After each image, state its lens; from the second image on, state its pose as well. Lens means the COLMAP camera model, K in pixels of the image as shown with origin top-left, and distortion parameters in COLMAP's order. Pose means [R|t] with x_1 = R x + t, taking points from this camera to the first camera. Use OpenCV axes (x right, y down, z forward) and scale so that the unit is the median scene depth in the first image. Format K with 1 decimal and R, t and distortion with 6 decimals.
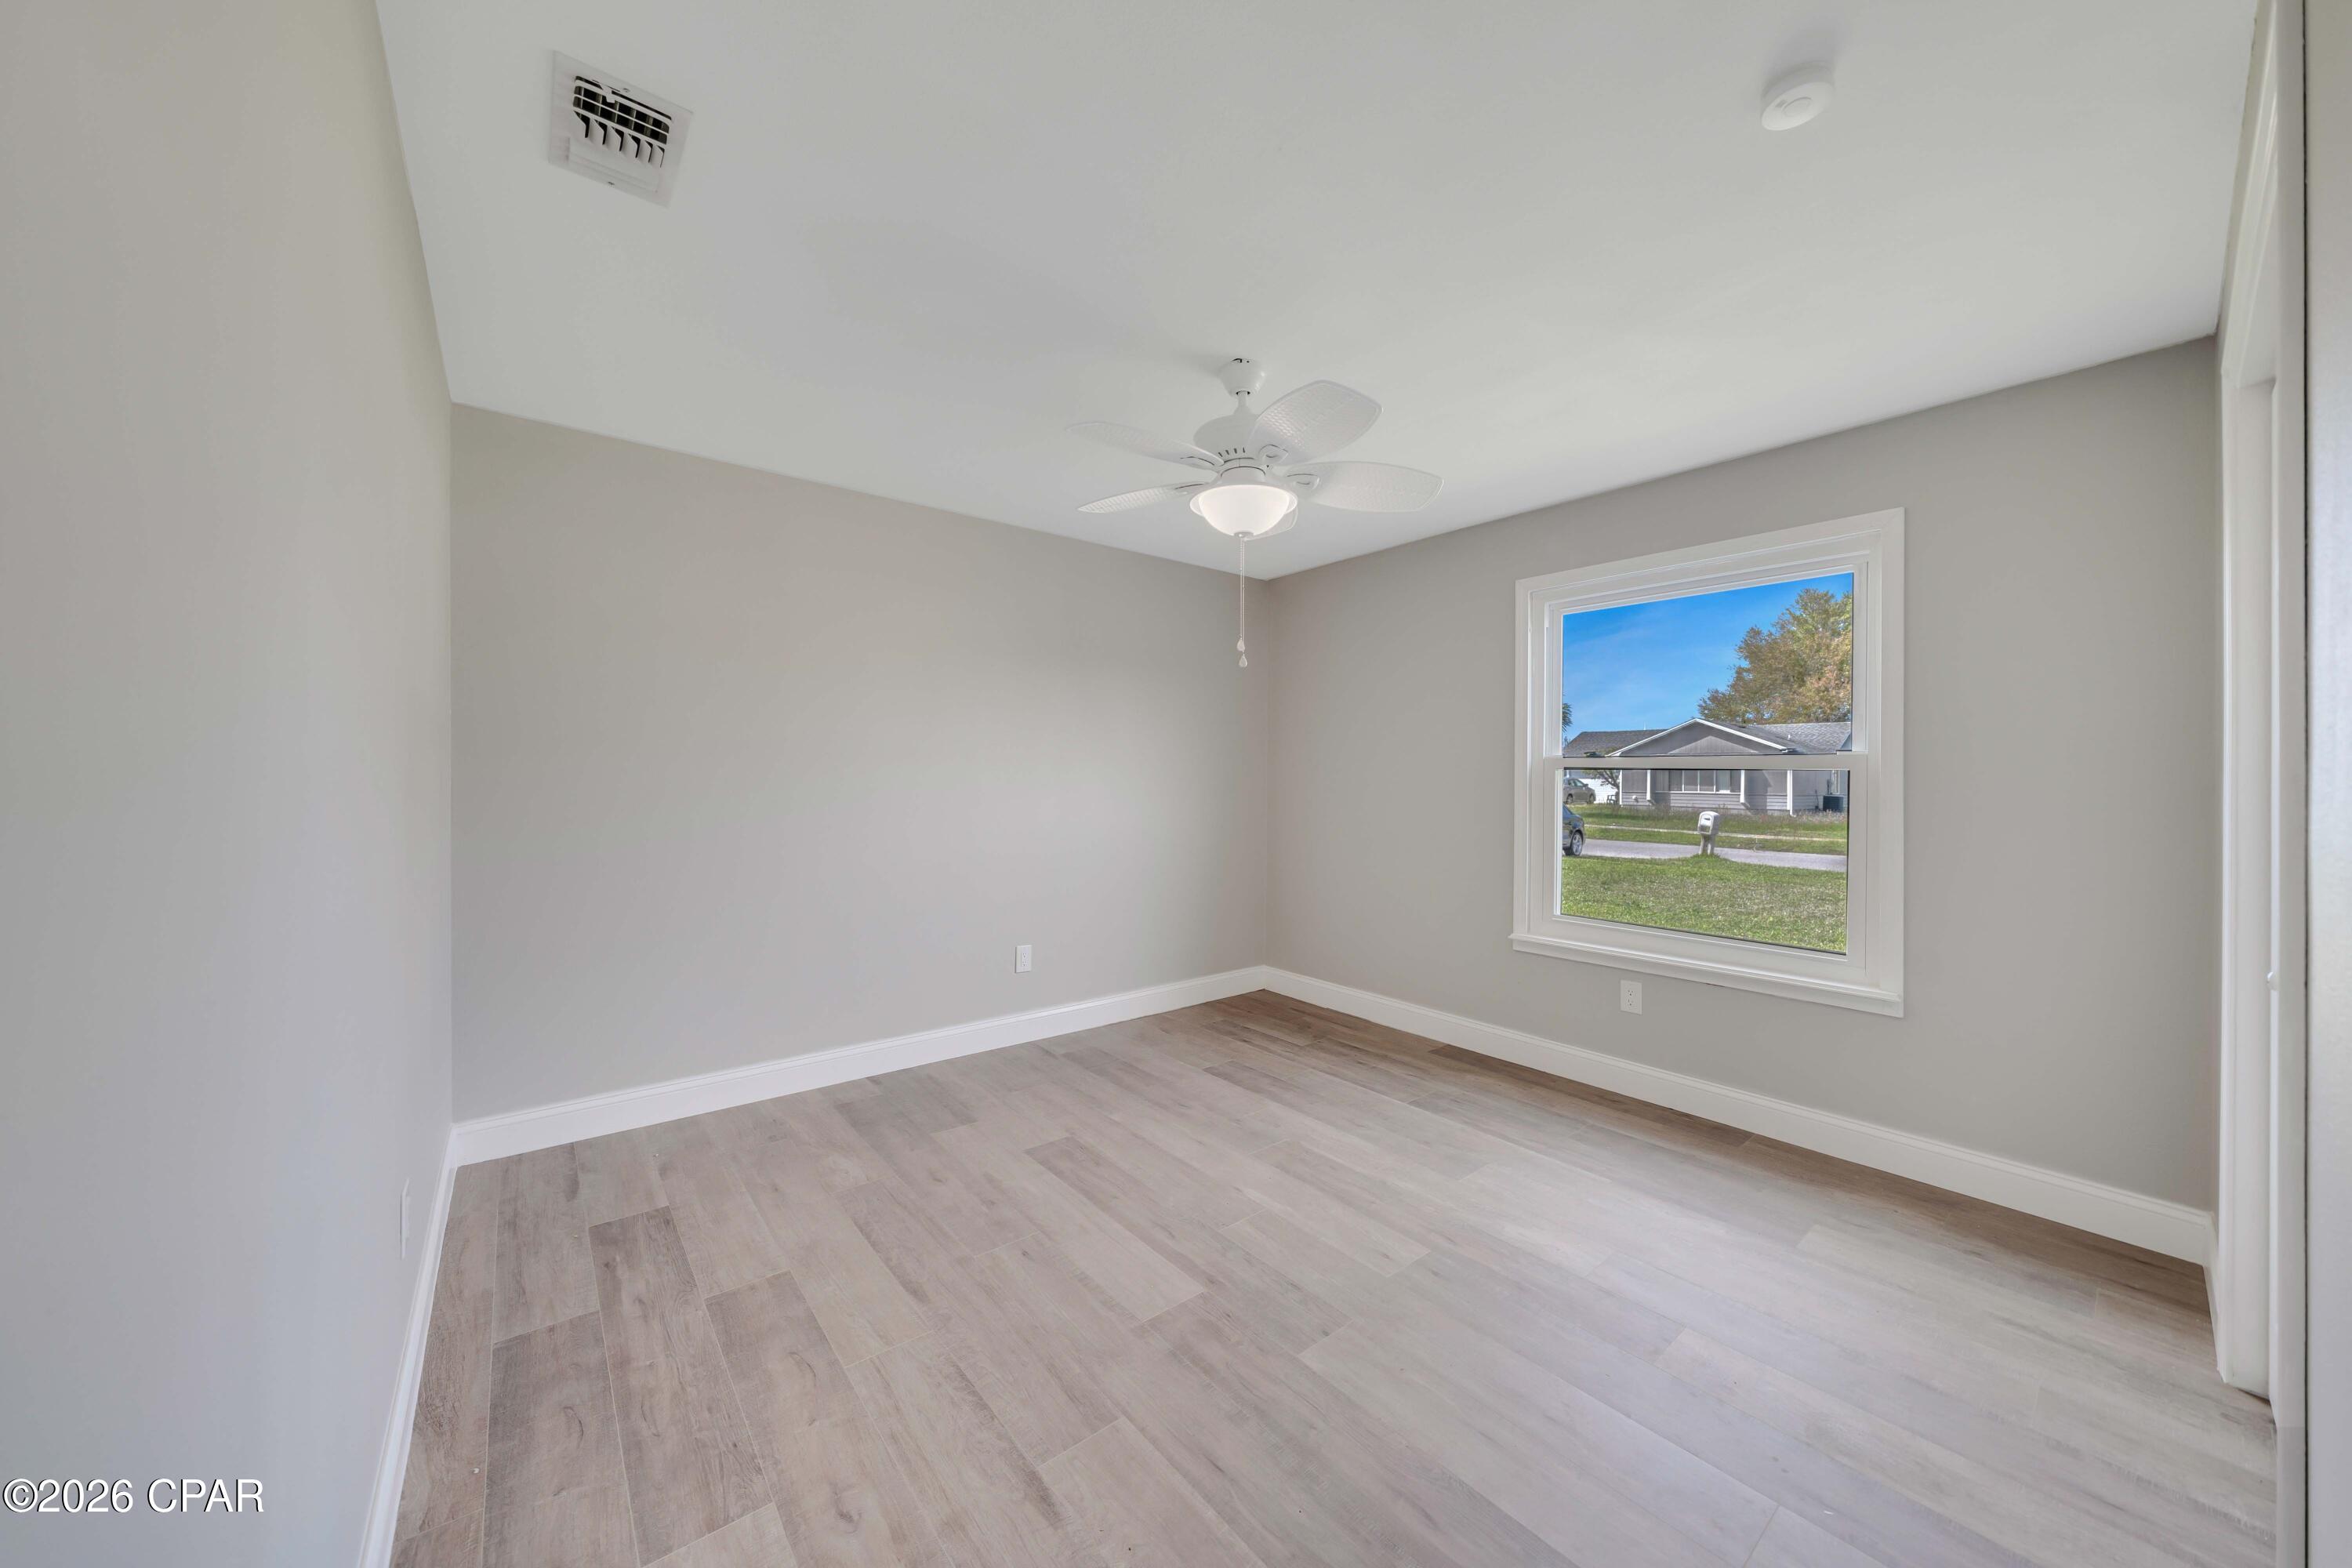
lens RADIAL K [[817.3, 0, 1173.0], [0, 817.3, 782.6], [0, 0, 1]] dist [-0.008748, -0.000033]
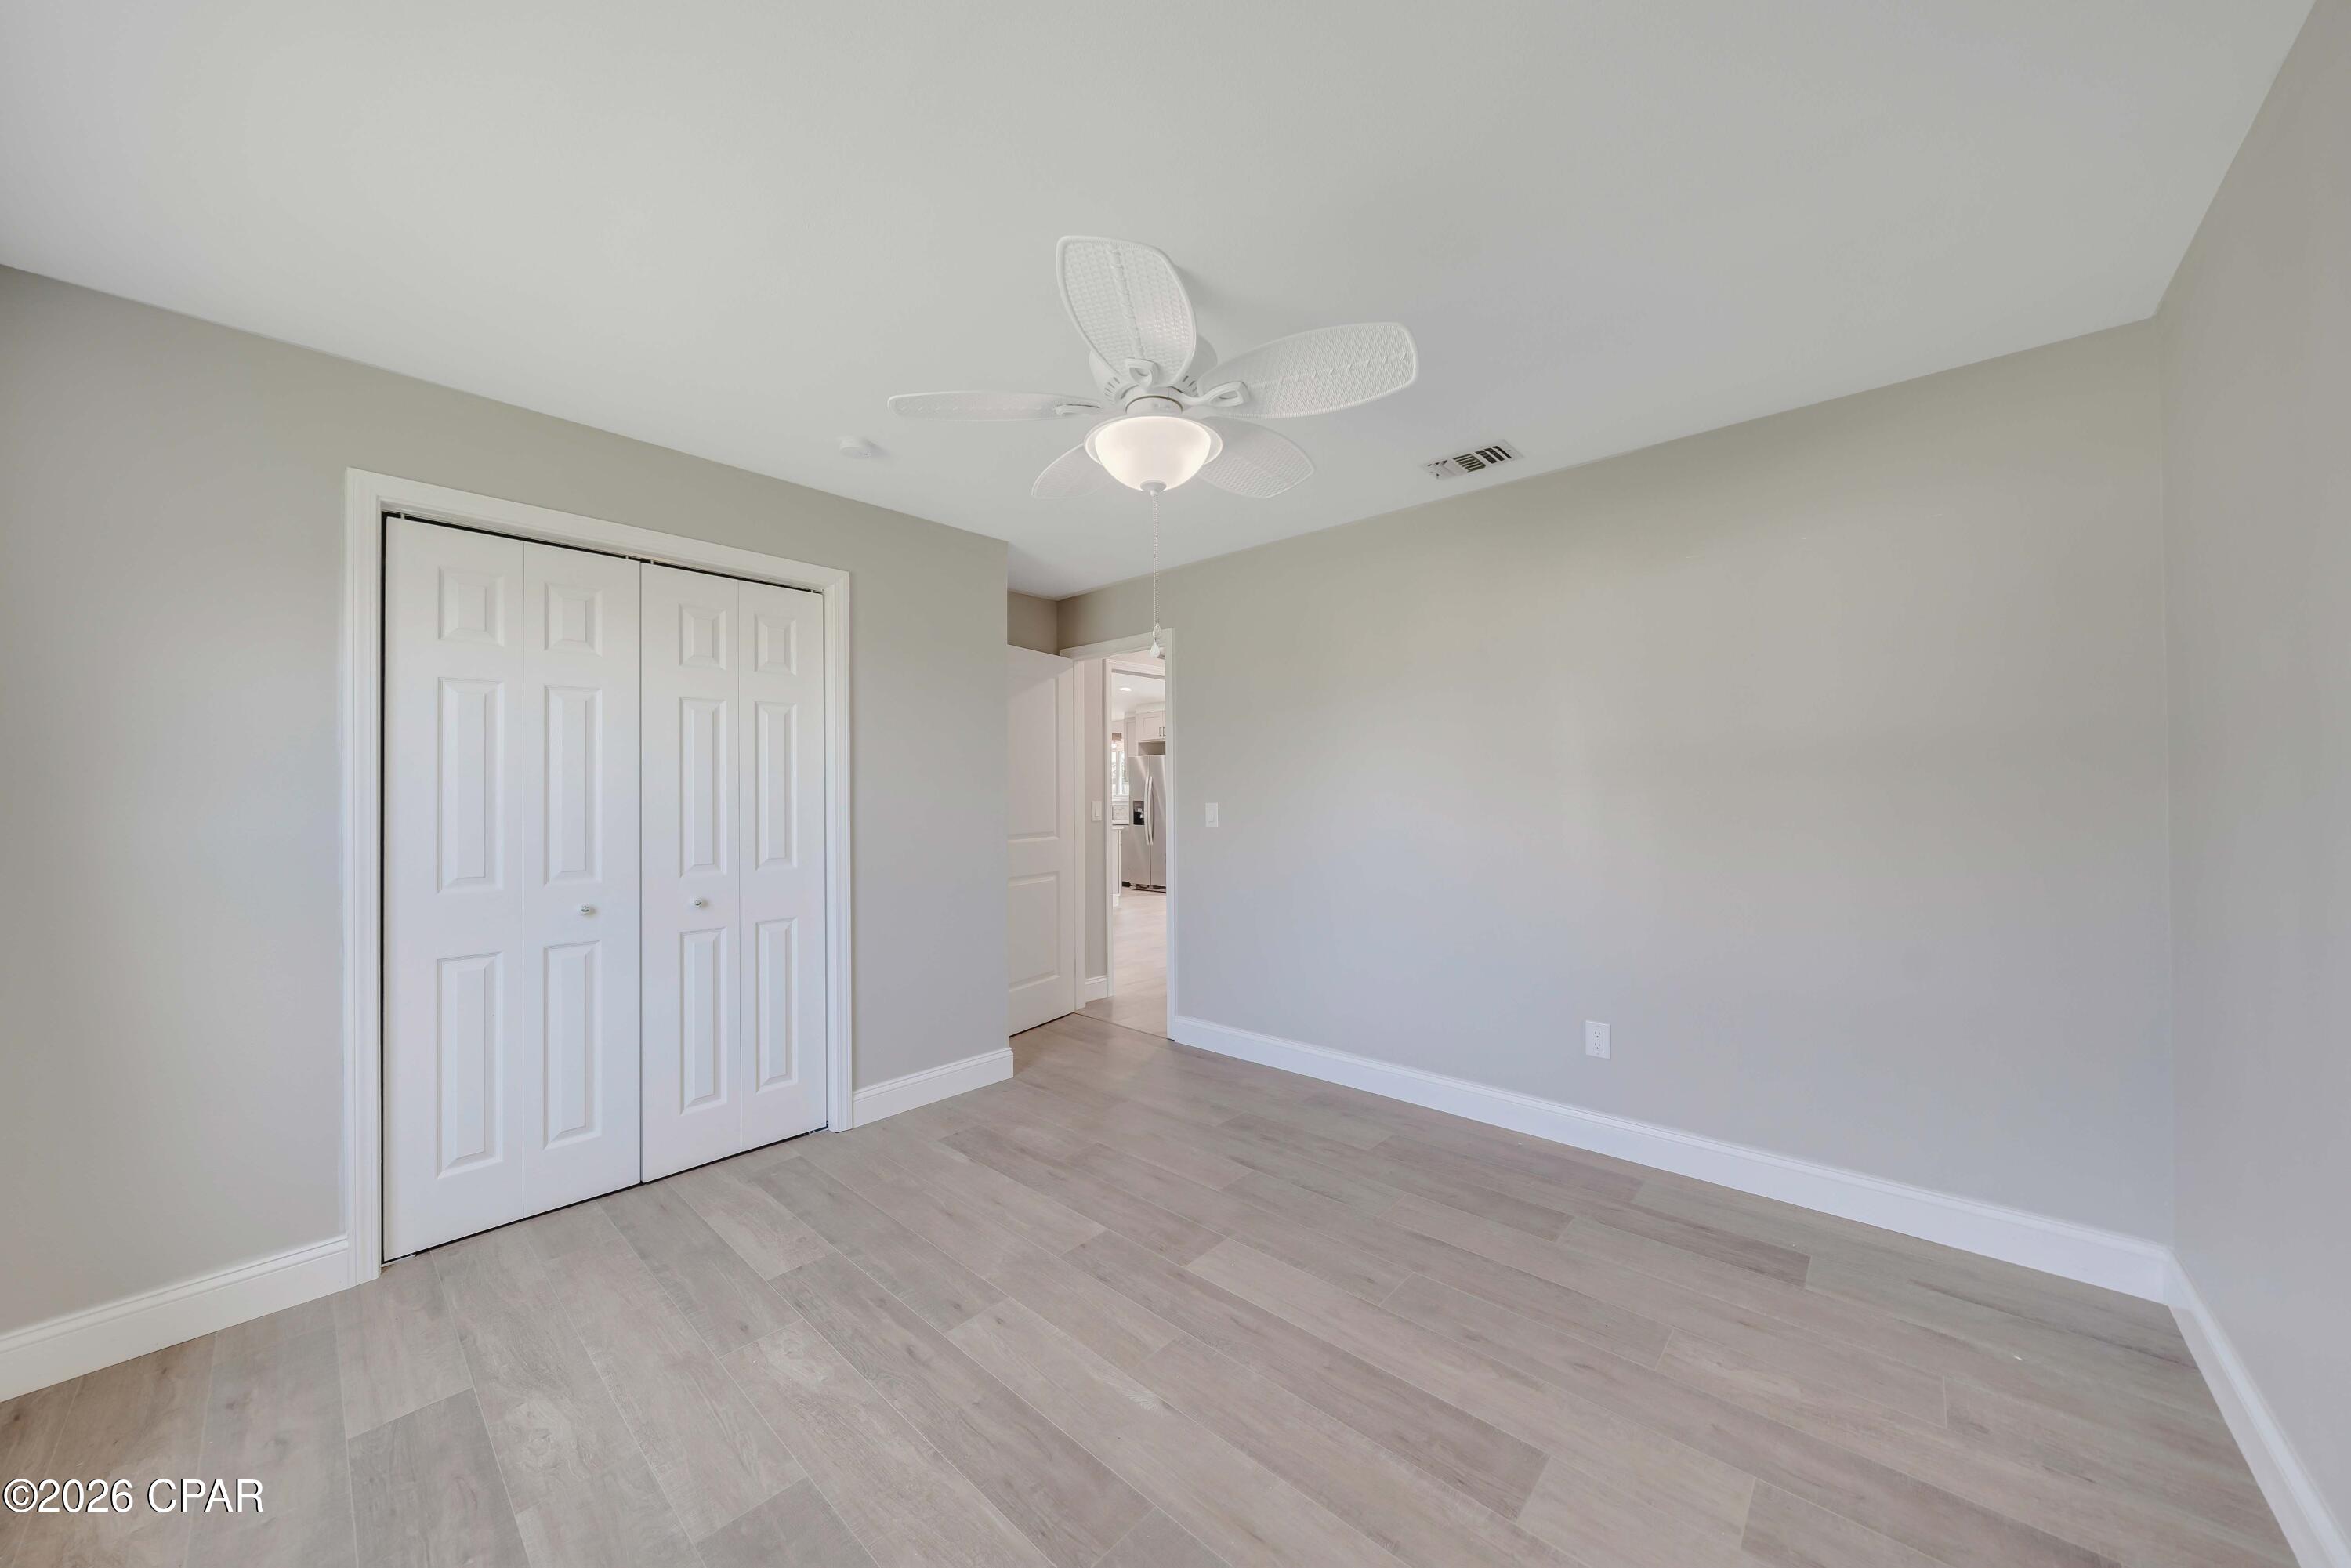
lens RADIAL K [[816.9, 0, 1172.5], [0, 816.9, 782.6], [0, 0, 1]] dist [-0.008748, -0.000033]
pose [[-0.988737, -0.002784, -0.149637, 0.202147], [-0.000416, 0.999874, -0.015853, -0.014541], [0.149662, -0.015612, -0.988614, 1.902043]]
